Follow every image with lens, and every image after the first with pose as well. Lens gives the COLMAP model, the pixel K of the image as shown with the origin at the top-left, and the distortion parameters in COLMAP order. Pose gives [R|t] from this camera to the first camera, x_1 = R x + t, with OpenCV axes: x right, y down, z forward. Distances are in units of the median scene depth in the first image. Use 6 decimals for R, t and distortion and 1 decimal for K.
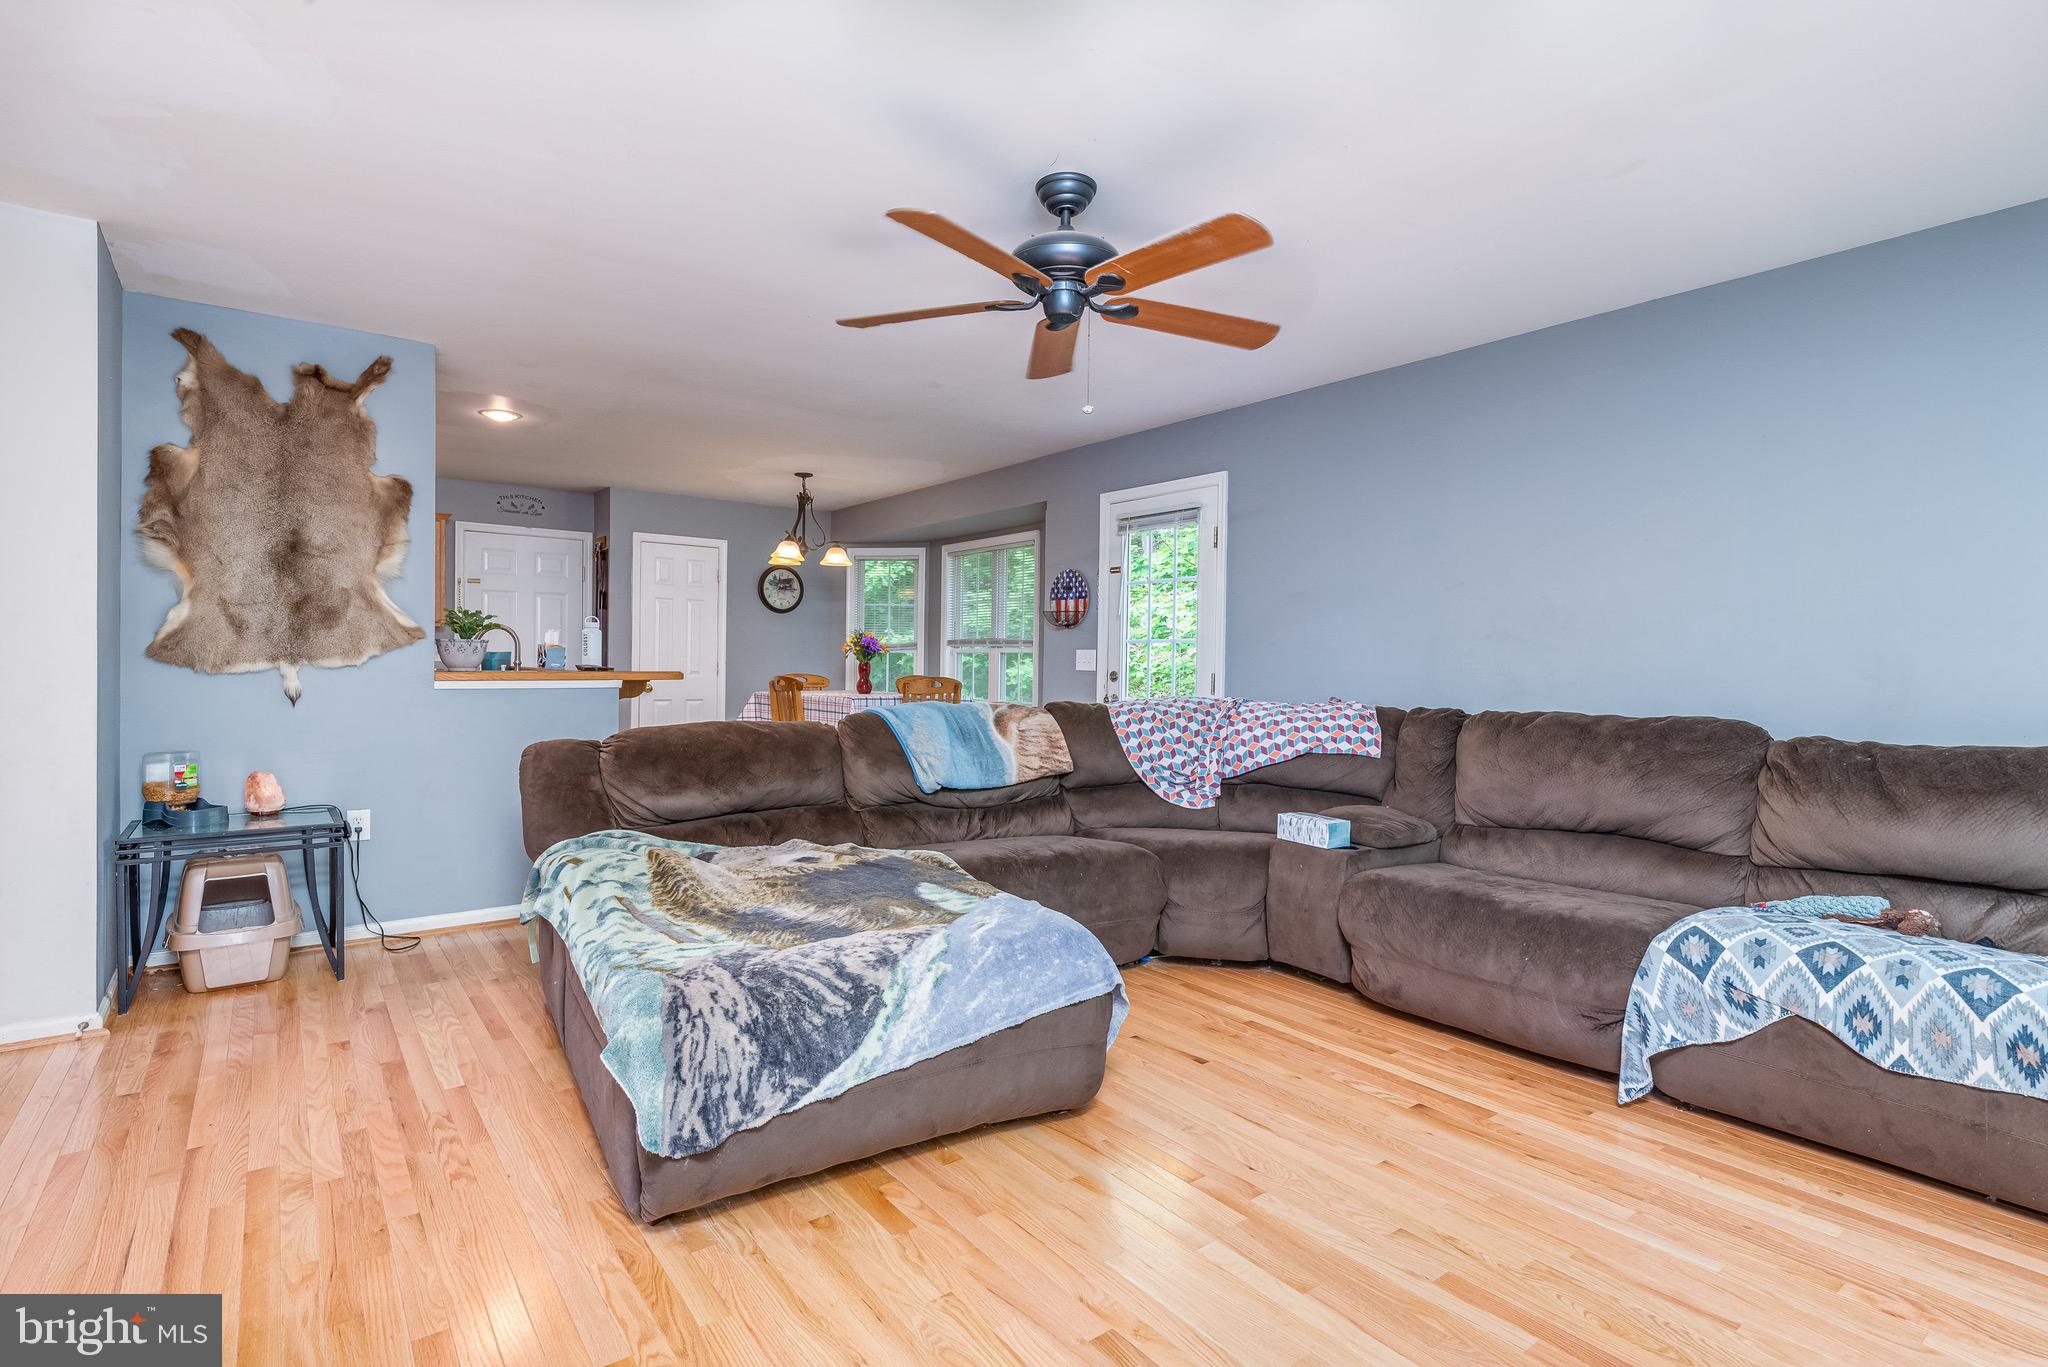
lens RADIAL K [[994.4, 0, 1008.0], [0, 994.4, 683.5], [0, 0, 1]] dist [-0.001846, 0.001368]
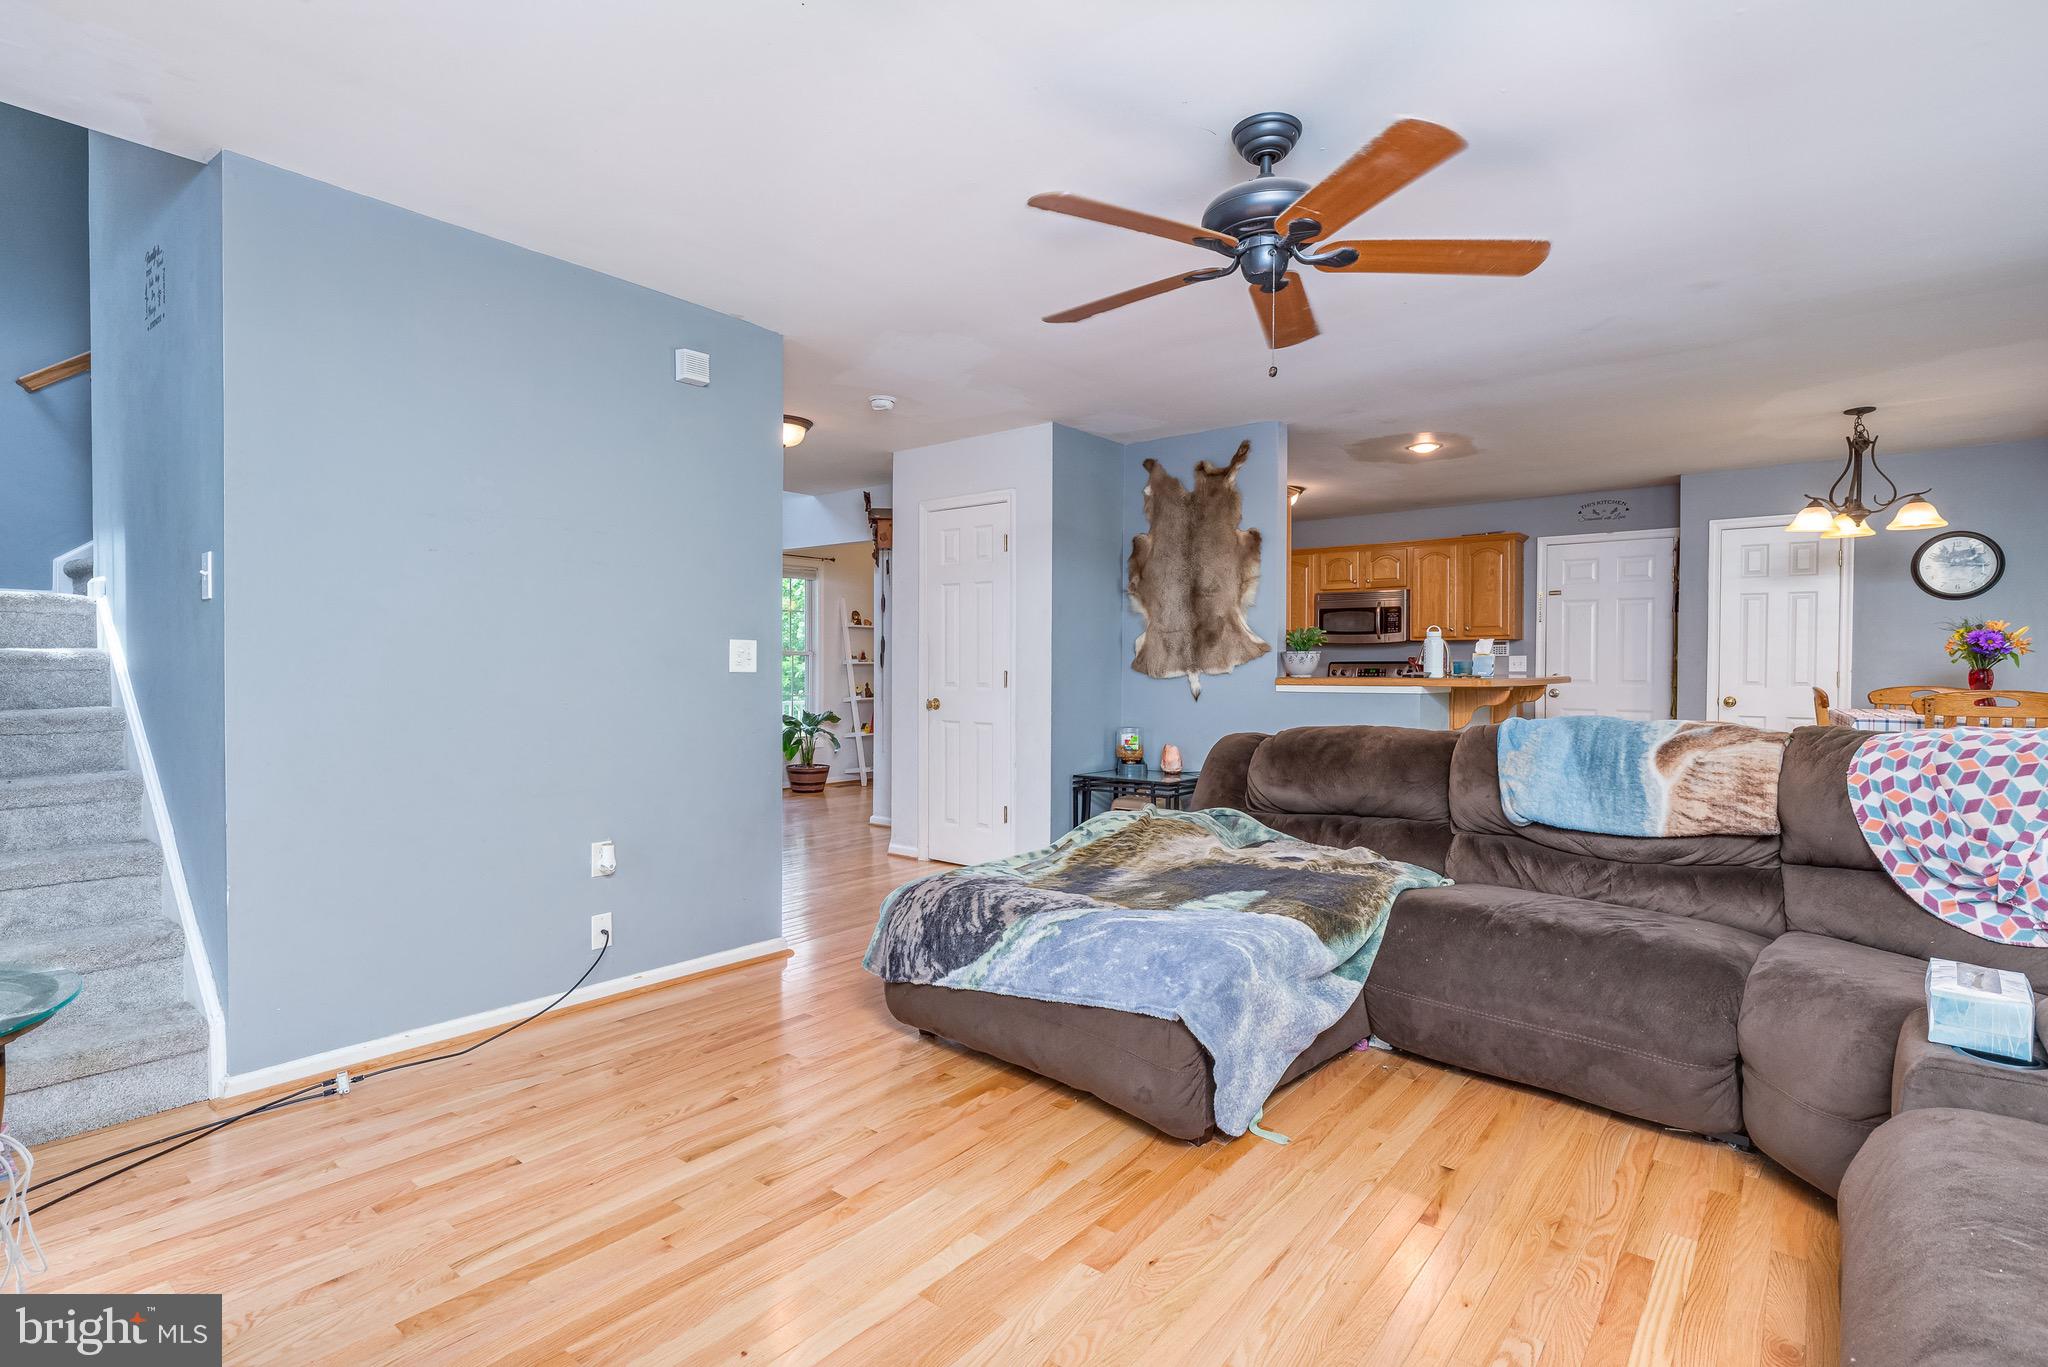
lens RADIAL K [[994.4, 0, 1008.9], [0, 994.4, 673.8], [0, 0, 1]] dist [-0.001846, 0.001368]
pose [[0.234458, -0.004389, -0.972116, 0.603865], [-0.020065, 0.999755, -0.009353, 0.001719], [0.971919, 0.021698, 0.234313, 0.396100]]
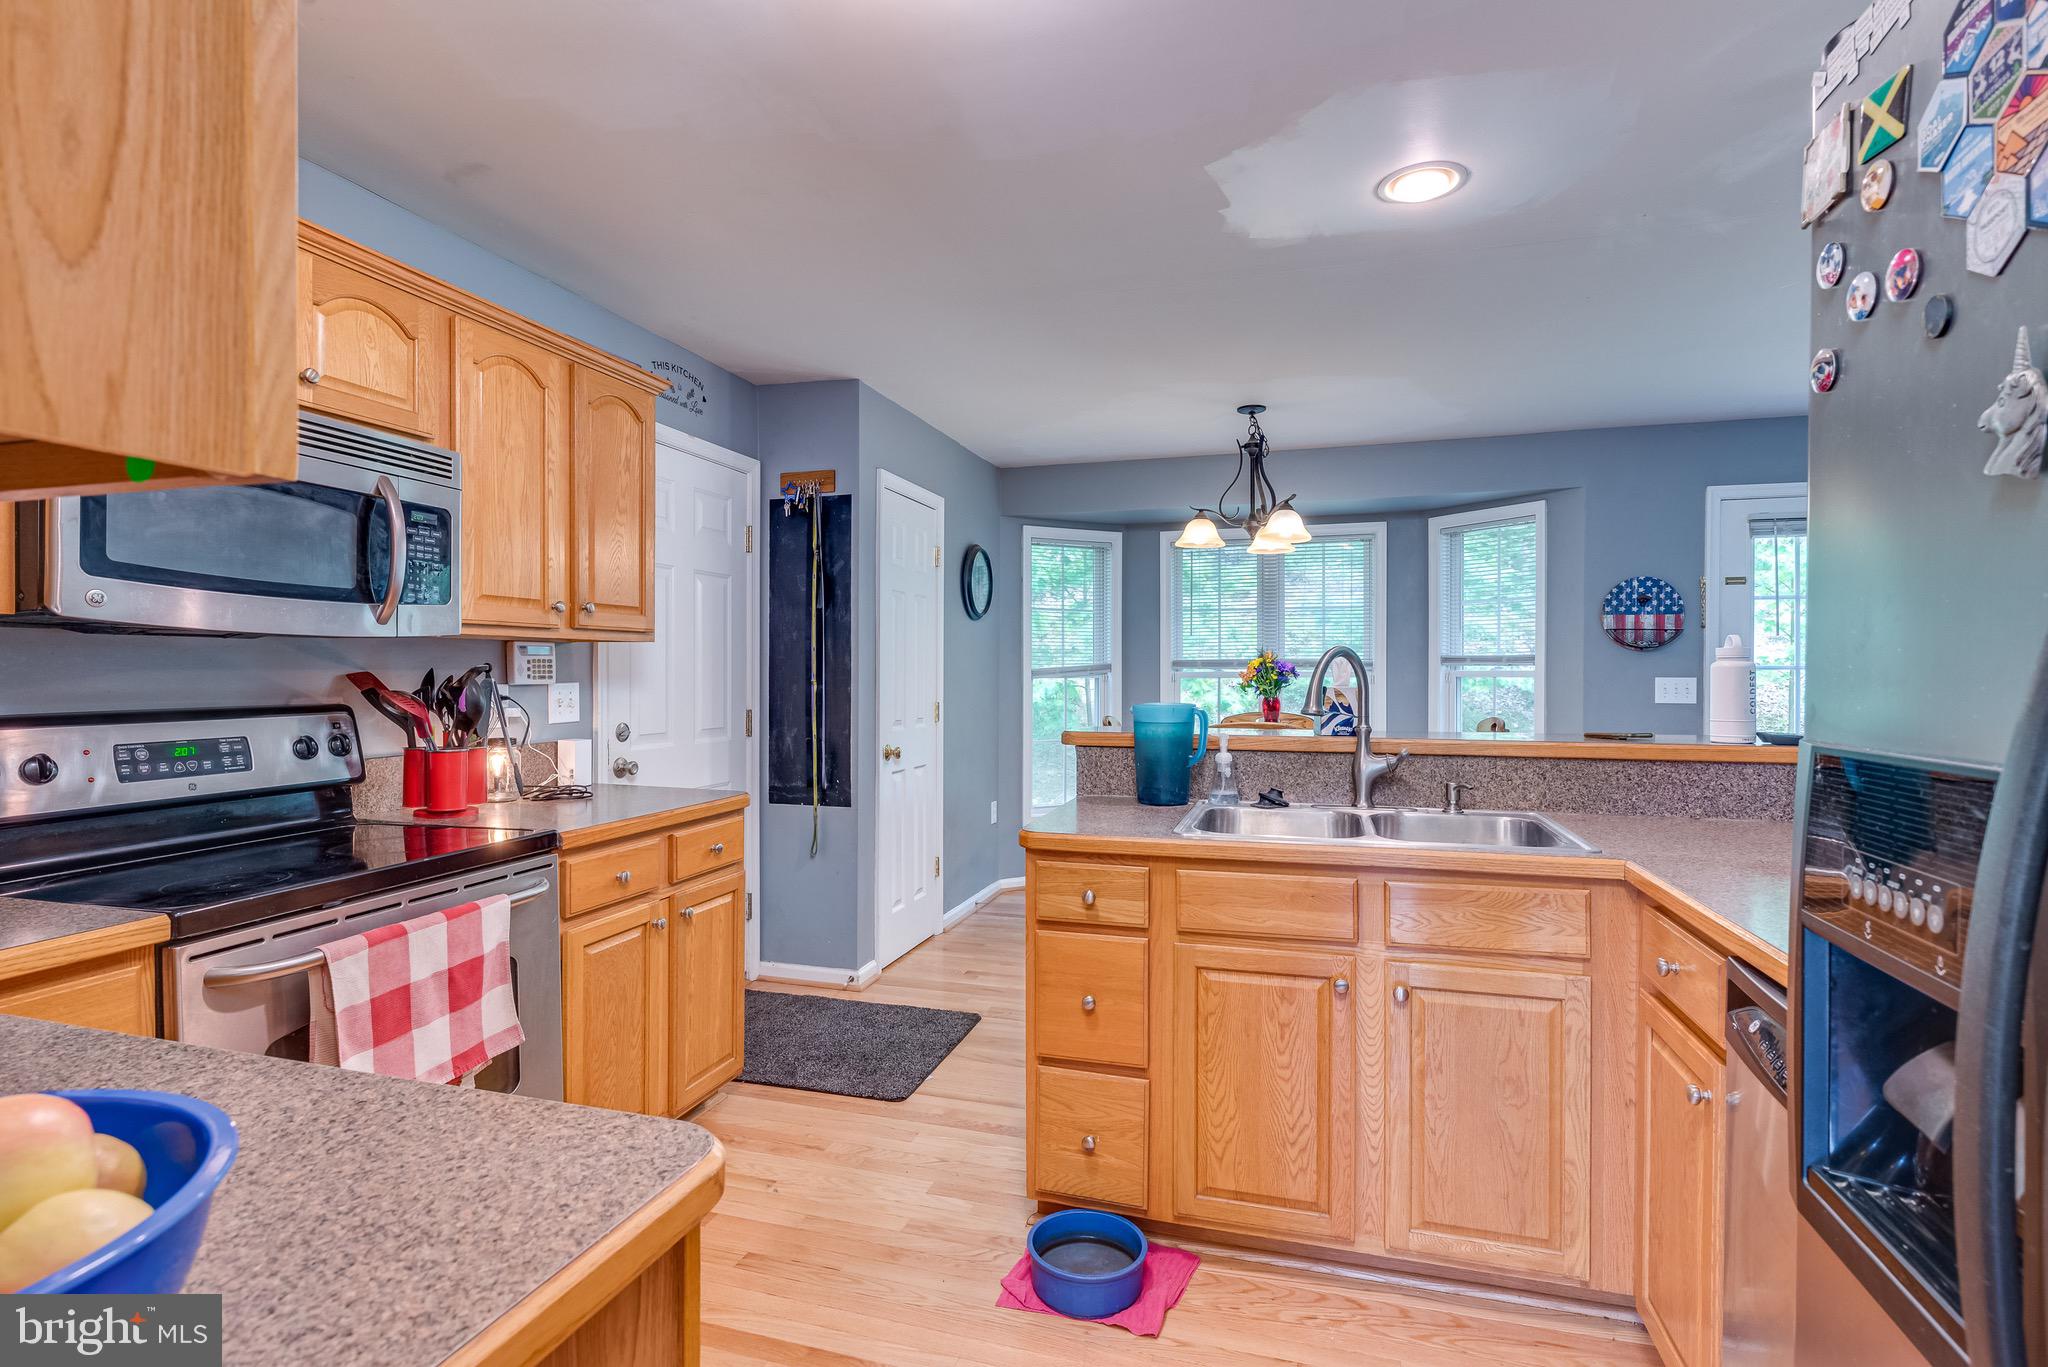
lens RADIAL K [[994.4, 0, 1022.0], [0, 994.4, 676.5], [0, 0, 1]] dist [-0.001846, 0.001368]
pose [[0.803250, -0.018418, 0.595357, -1.216463], [0.023704, 0.999718, -0.001054, -0.068521], [-0.595170, 0.014959, 0.803461, 0.984044]]
